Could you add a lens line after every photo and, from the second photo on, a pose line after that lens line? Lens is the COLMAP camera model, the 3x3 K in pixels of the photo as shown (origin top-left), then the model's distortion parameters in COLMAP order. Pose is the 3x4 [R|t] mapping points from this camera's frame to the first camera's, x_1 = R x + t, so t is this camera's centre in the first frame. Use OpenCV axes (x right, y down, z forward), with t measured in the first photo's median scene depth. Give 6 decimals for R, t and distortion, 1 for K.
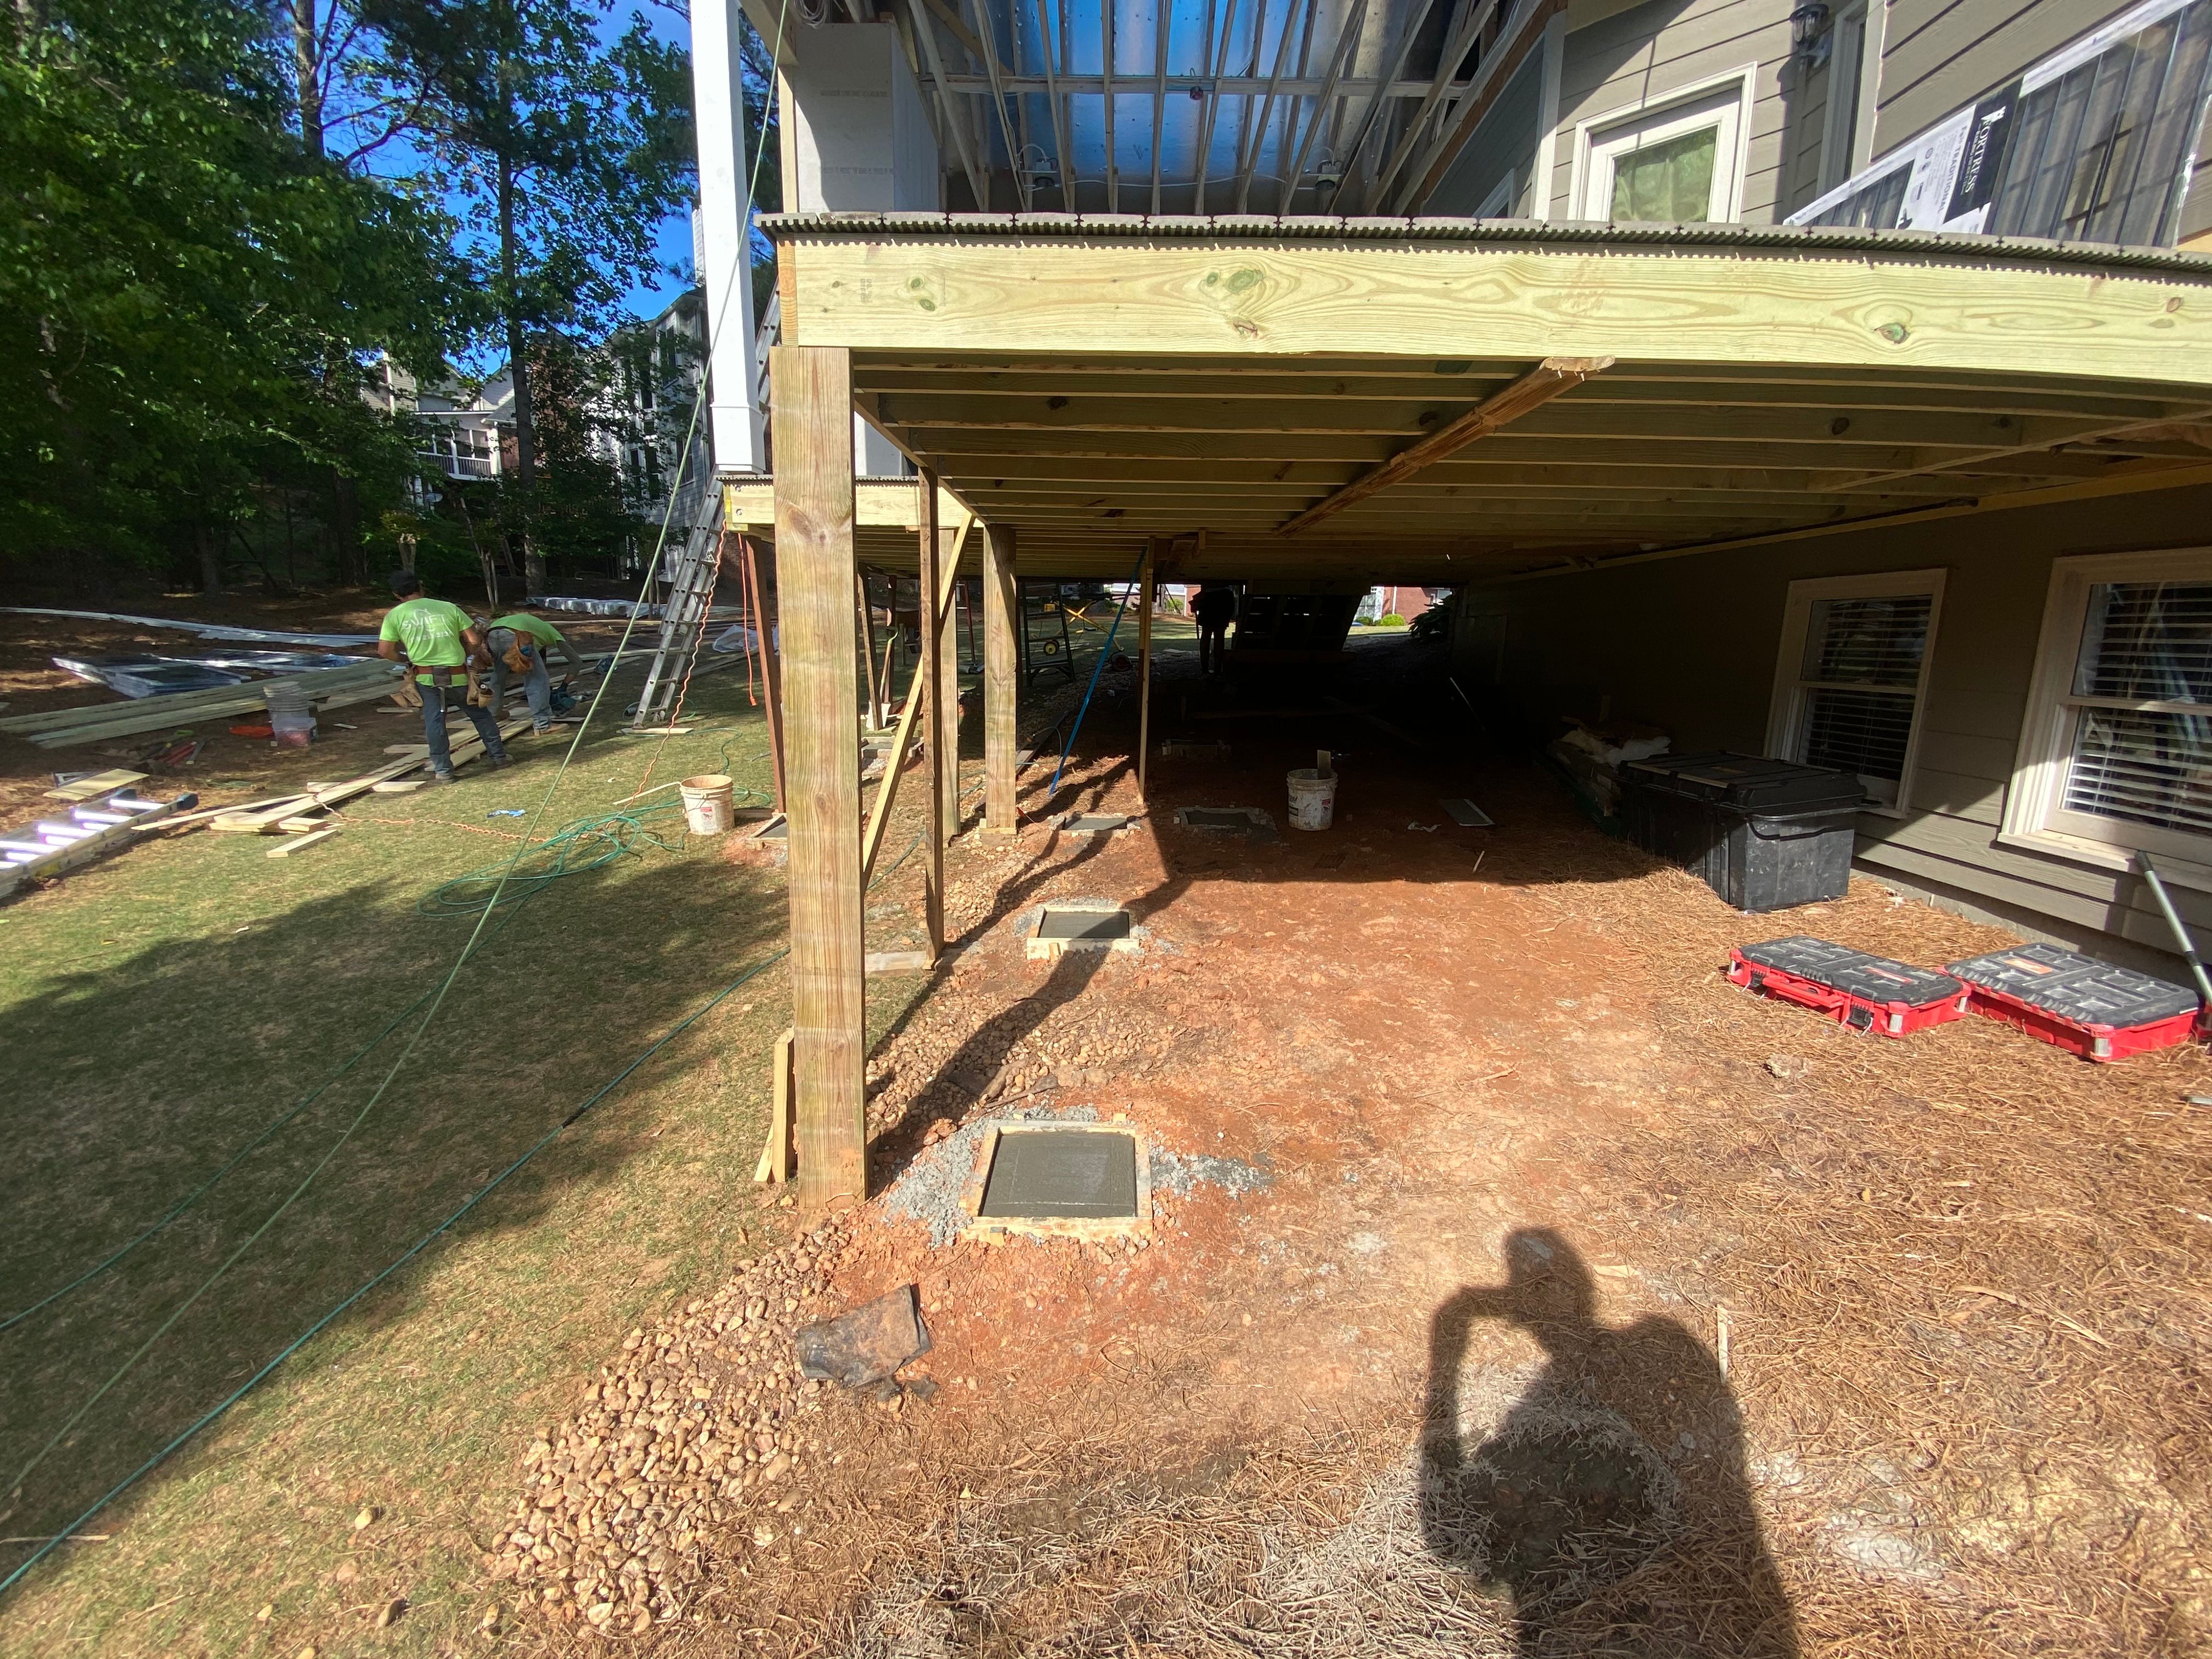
lens RADIAL K [[891.1, 0, 1097.0], [0, 891.1, 830.1], [0, 0, 1]] dist [0.026575, -0.022589]
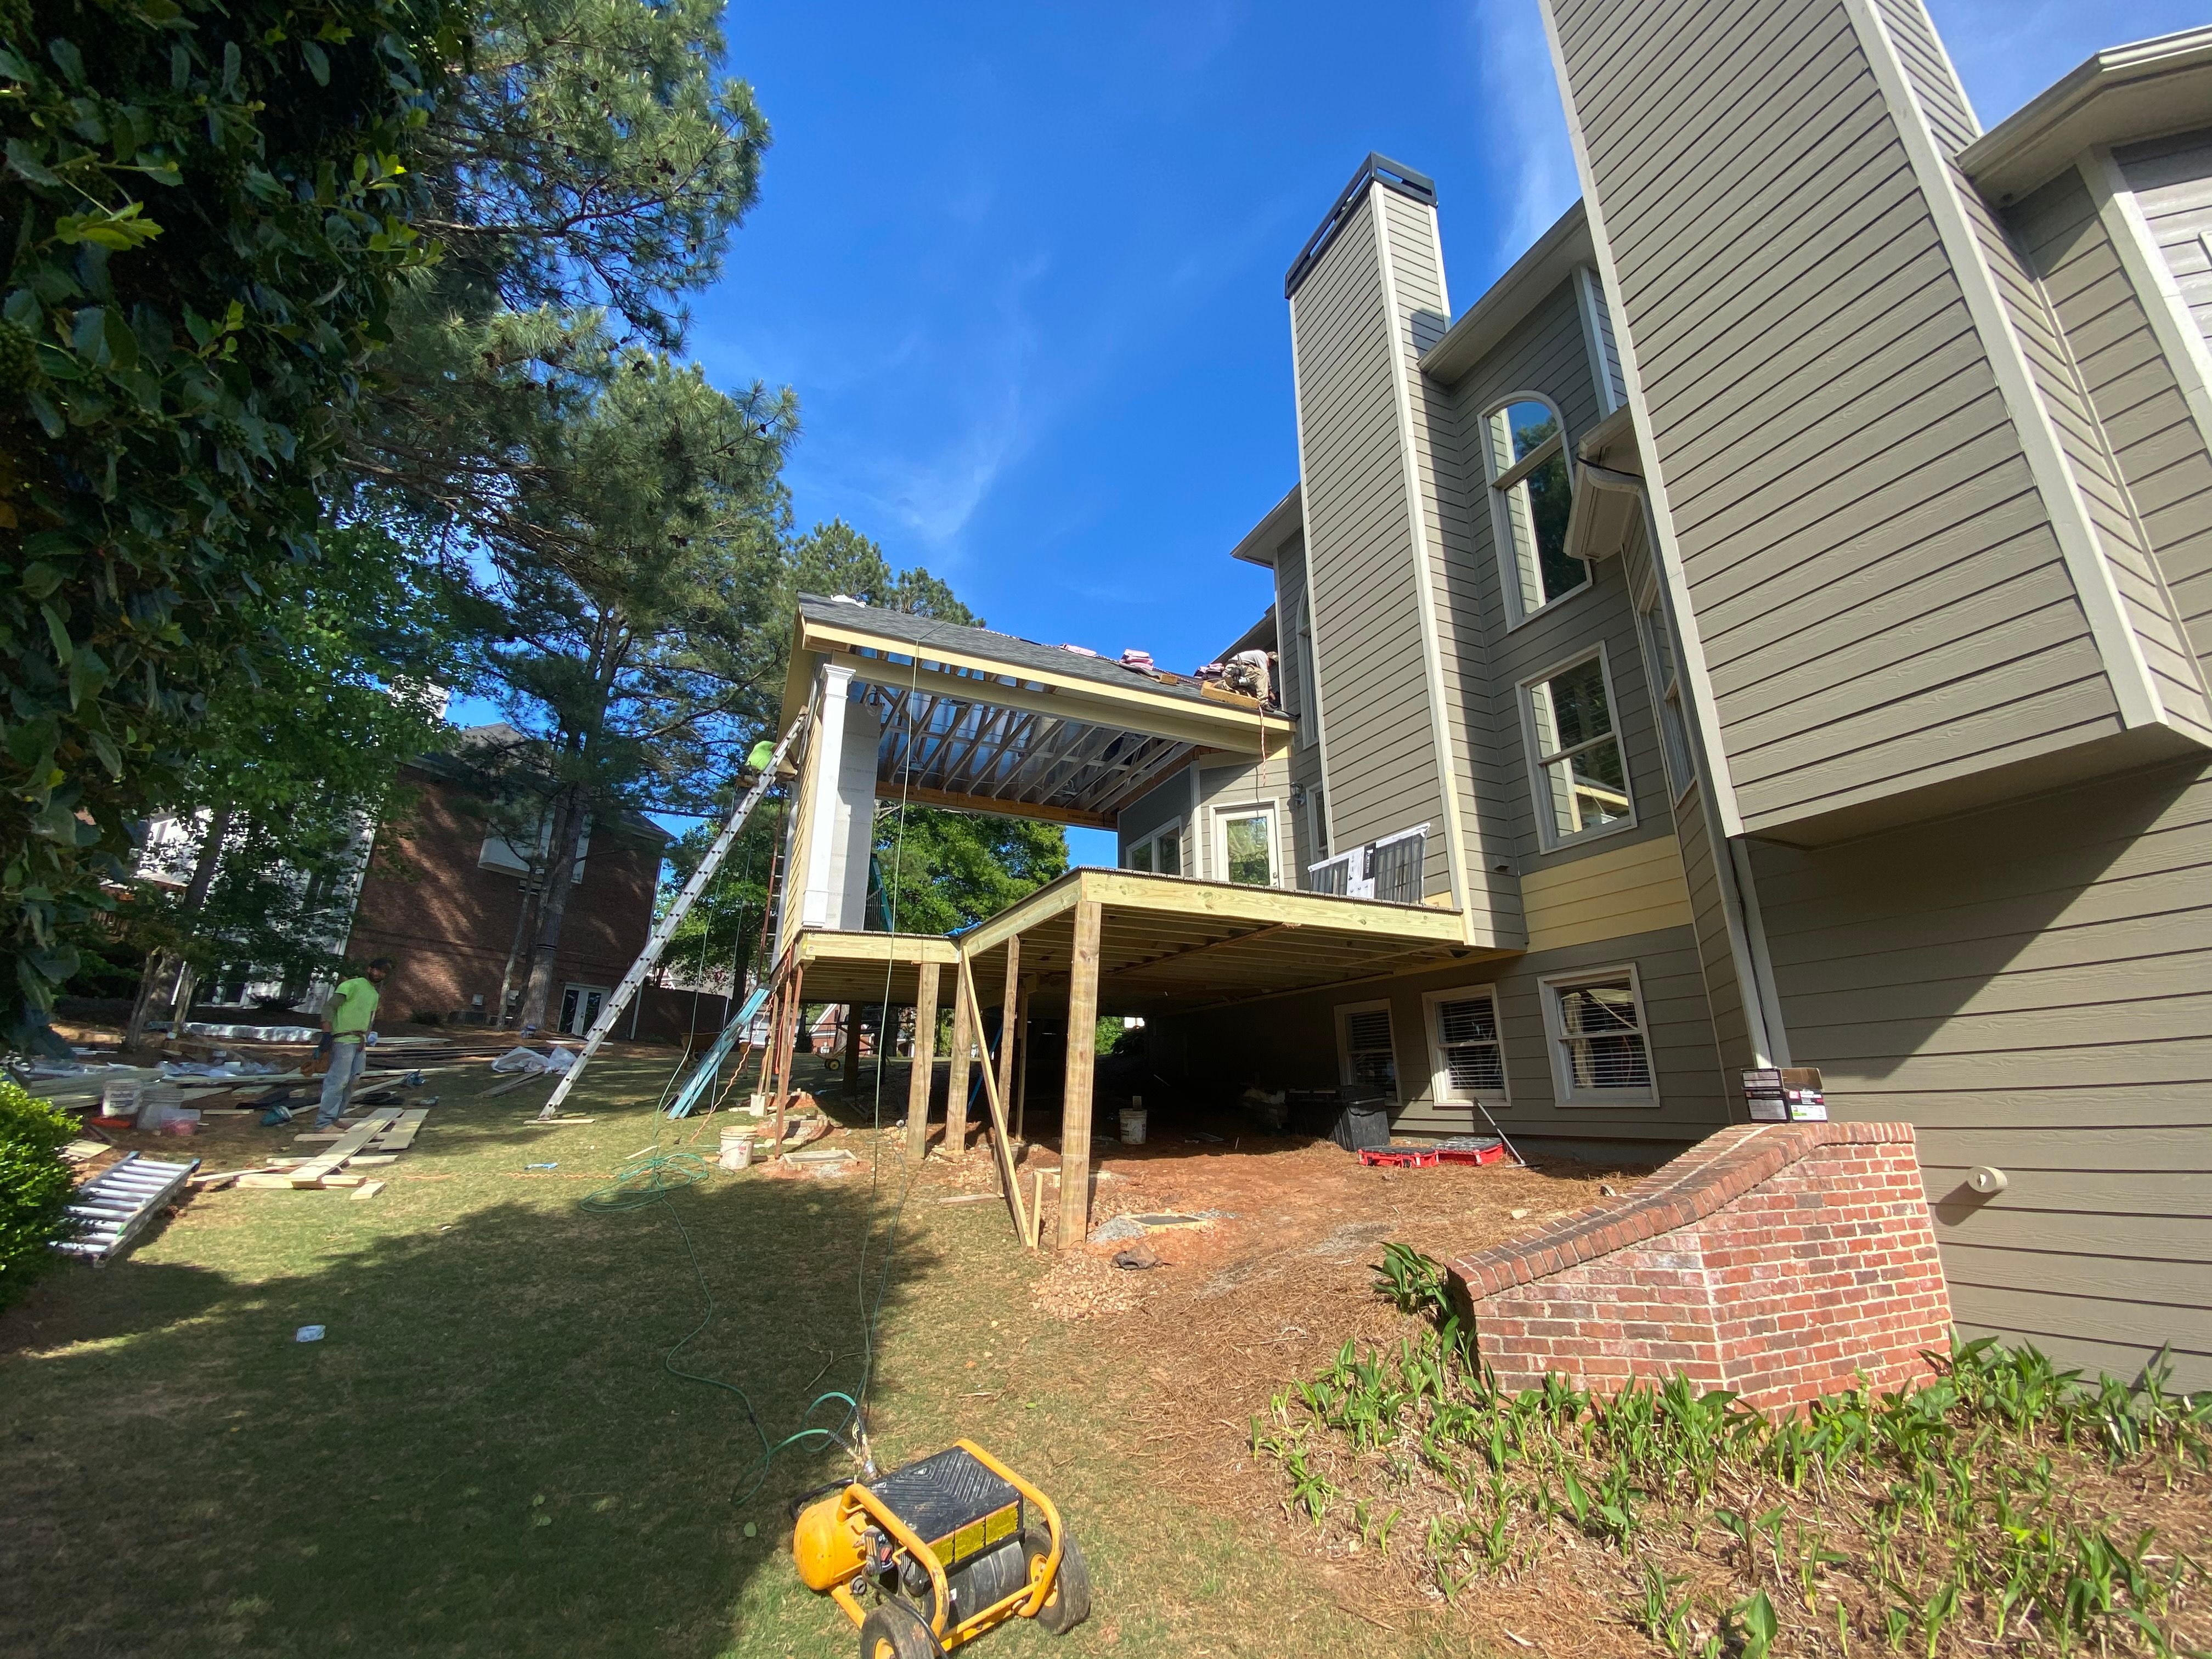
lens RADIAL K [[891.1, 0, 1097.0], [0, 891.1, 830.1], [0, 0, 1]] dist [0.026575, -0.022589]
pose [[0.907333, 0.111994, 0.405222, -0.801962], [0.097269, 0.881791, -0.461501, 0.345276], [-0.409006, 0.458151, 0.789184, -0.798500]]
